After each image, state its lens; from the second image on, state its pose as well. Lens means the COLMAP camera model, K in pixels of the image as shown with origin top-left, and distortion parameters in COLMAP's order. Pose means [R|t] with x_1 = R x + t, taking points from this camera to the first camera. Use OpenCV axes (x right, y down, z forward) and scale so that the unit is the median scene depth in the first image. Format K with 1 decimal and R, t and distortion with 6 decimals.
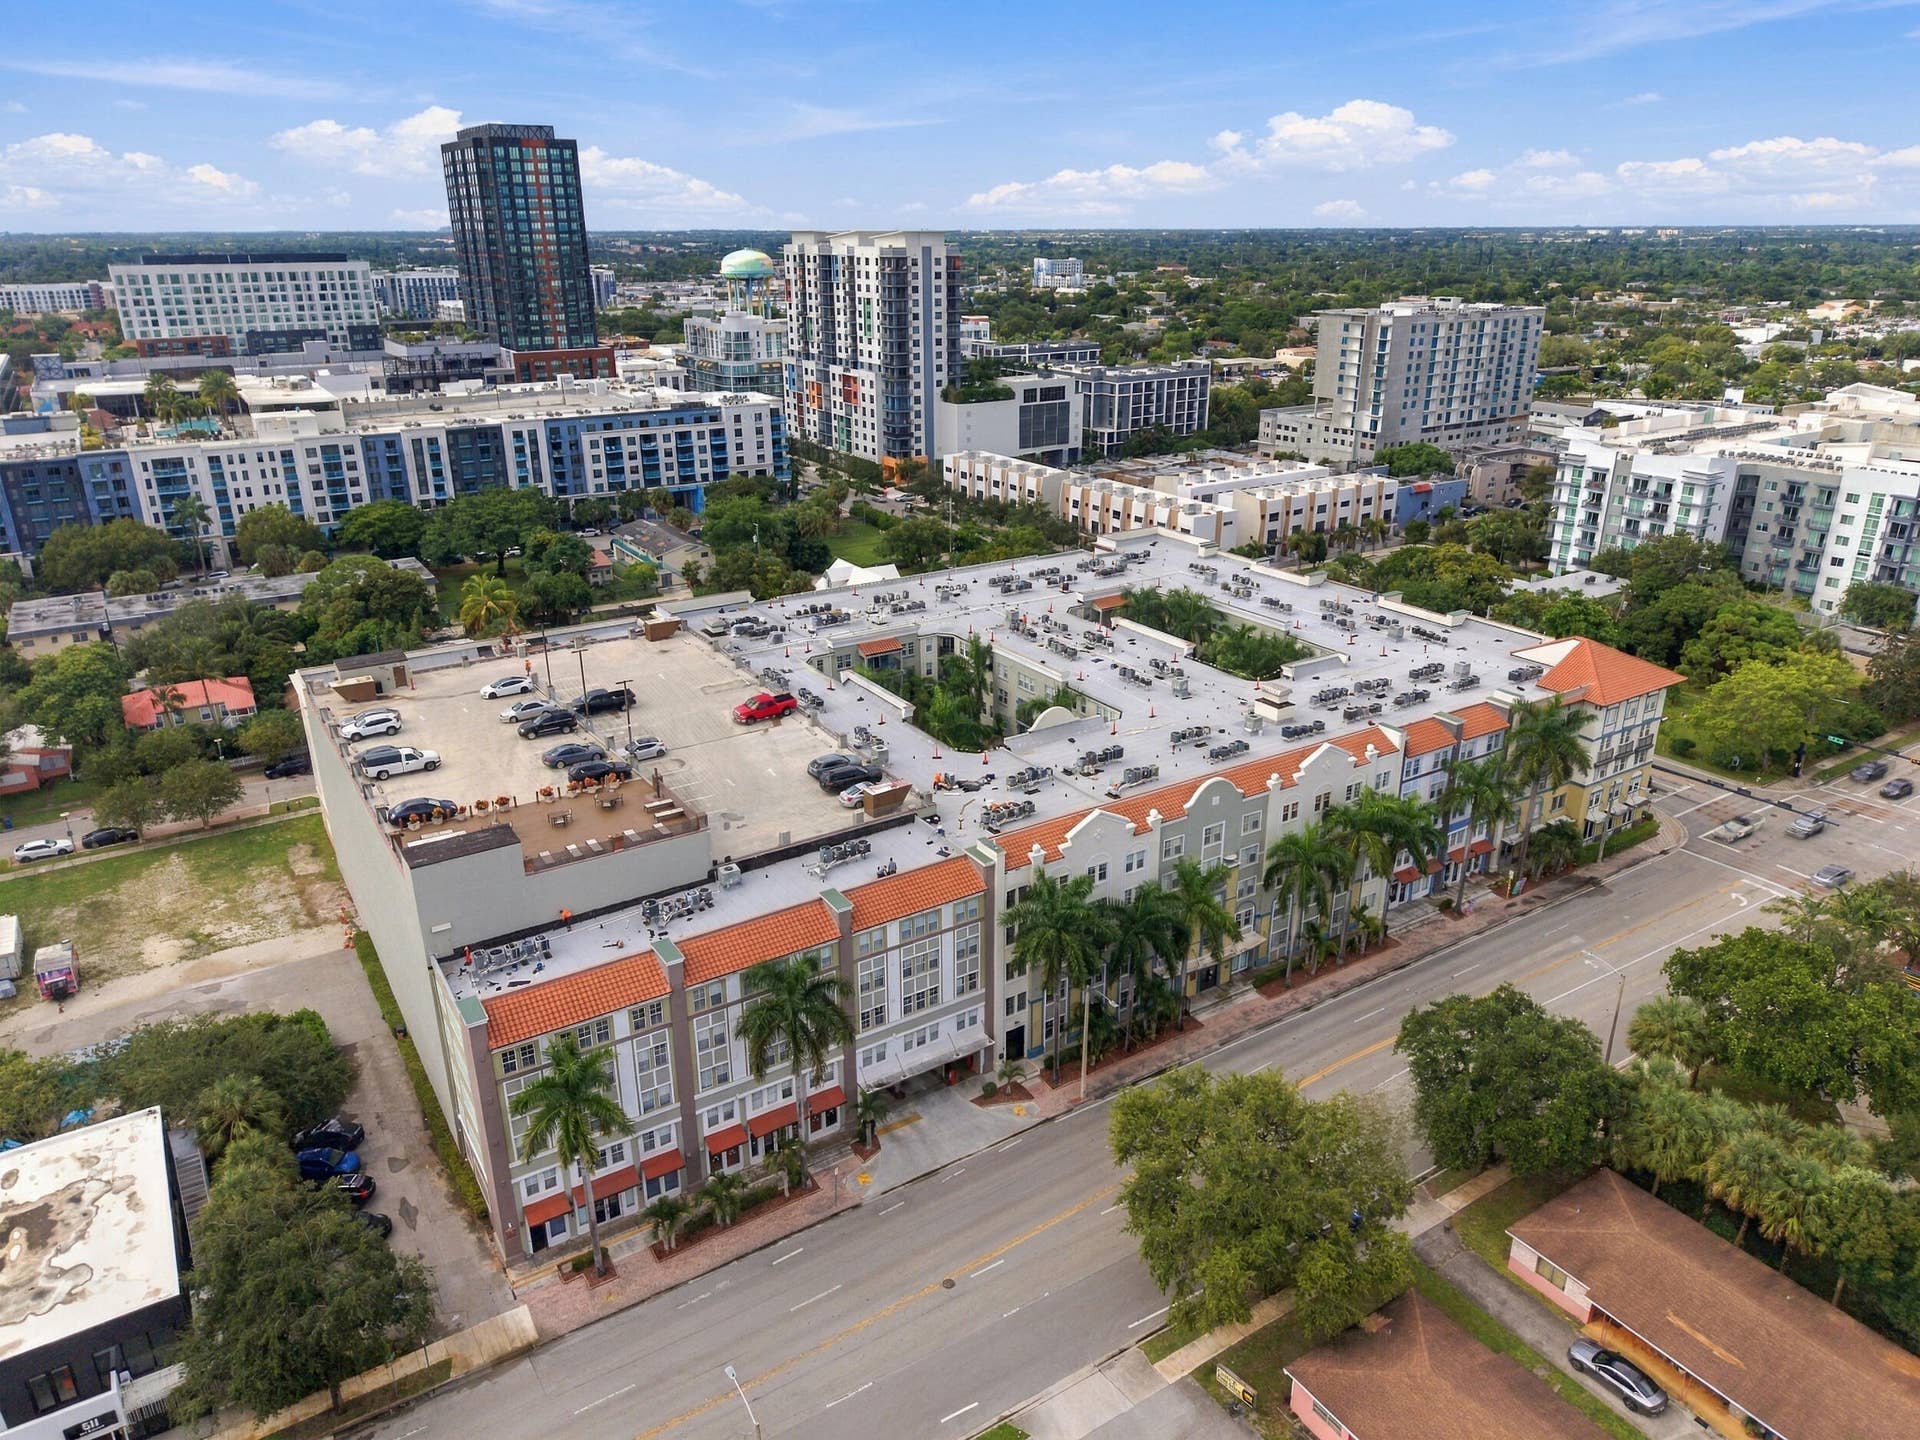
lens RADIAL K [[1278.1, 0, 966.3], [0, 1278.1, 726.7], [0, 0, 1]] dist [0.005904, 0.000229]
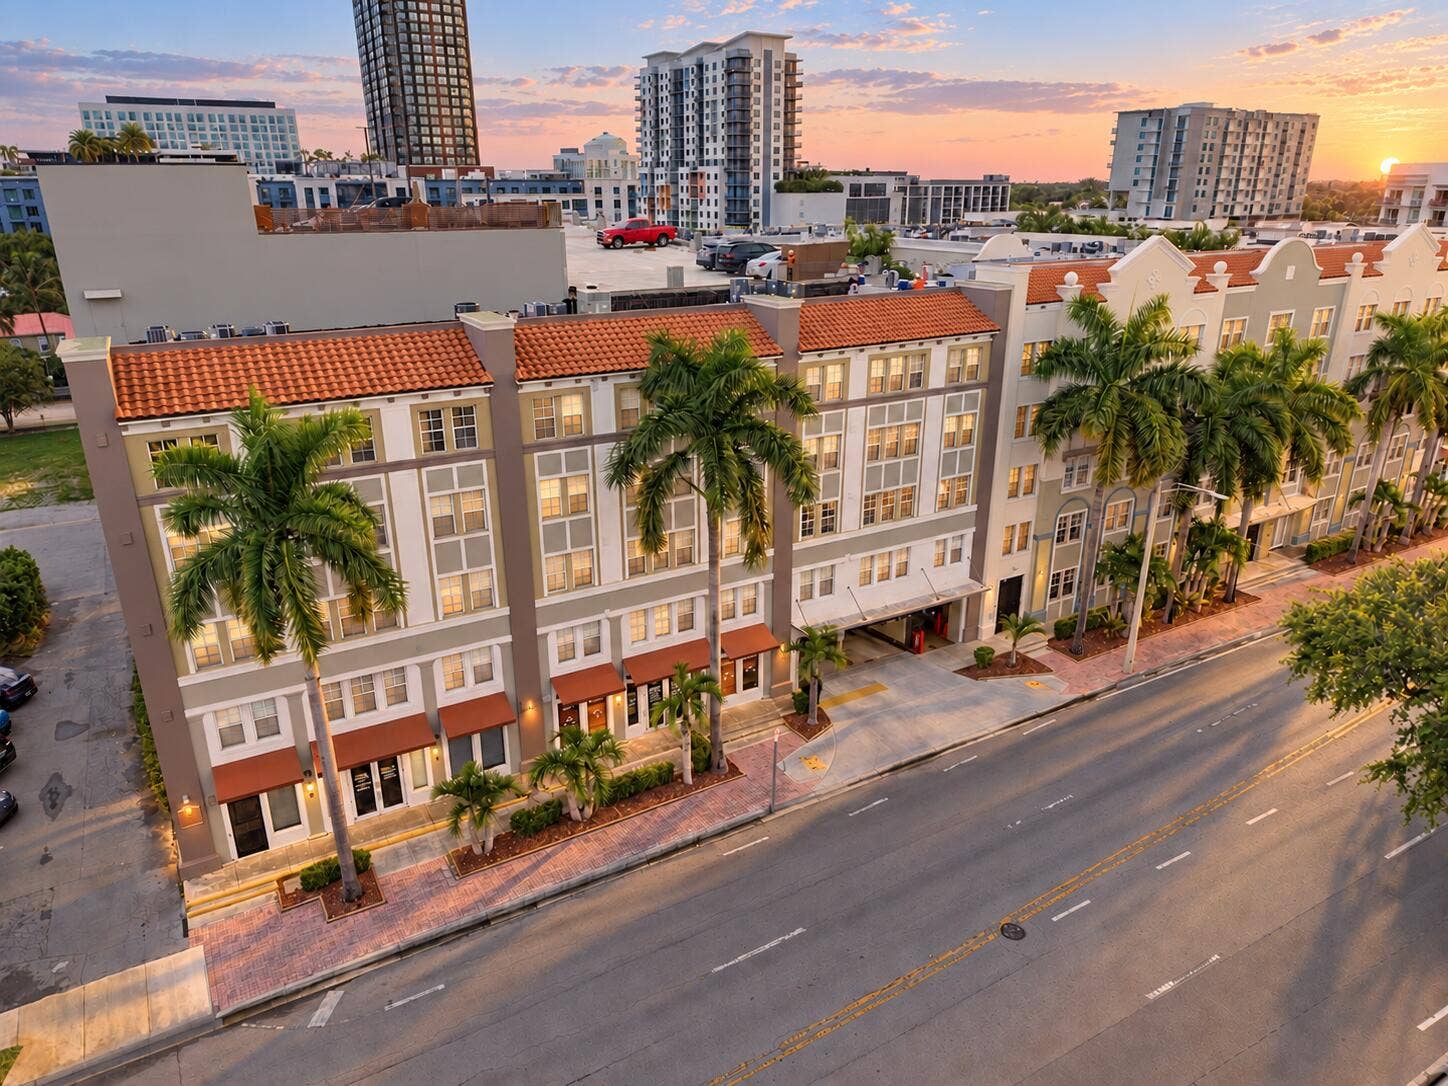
lens RADIAL K [[963.9, 0, 728.7], [0, 963.9, 548.0], [0, 0, 1]] dist [0.005904, 0.000229]
pose [[0.999322, 0.016135, -0.033102, -0.032920], [-0.016536, 0.999793, -0.011859, 0.079932], [0.032904, 0.012399, 0.999382, 0.168815]]
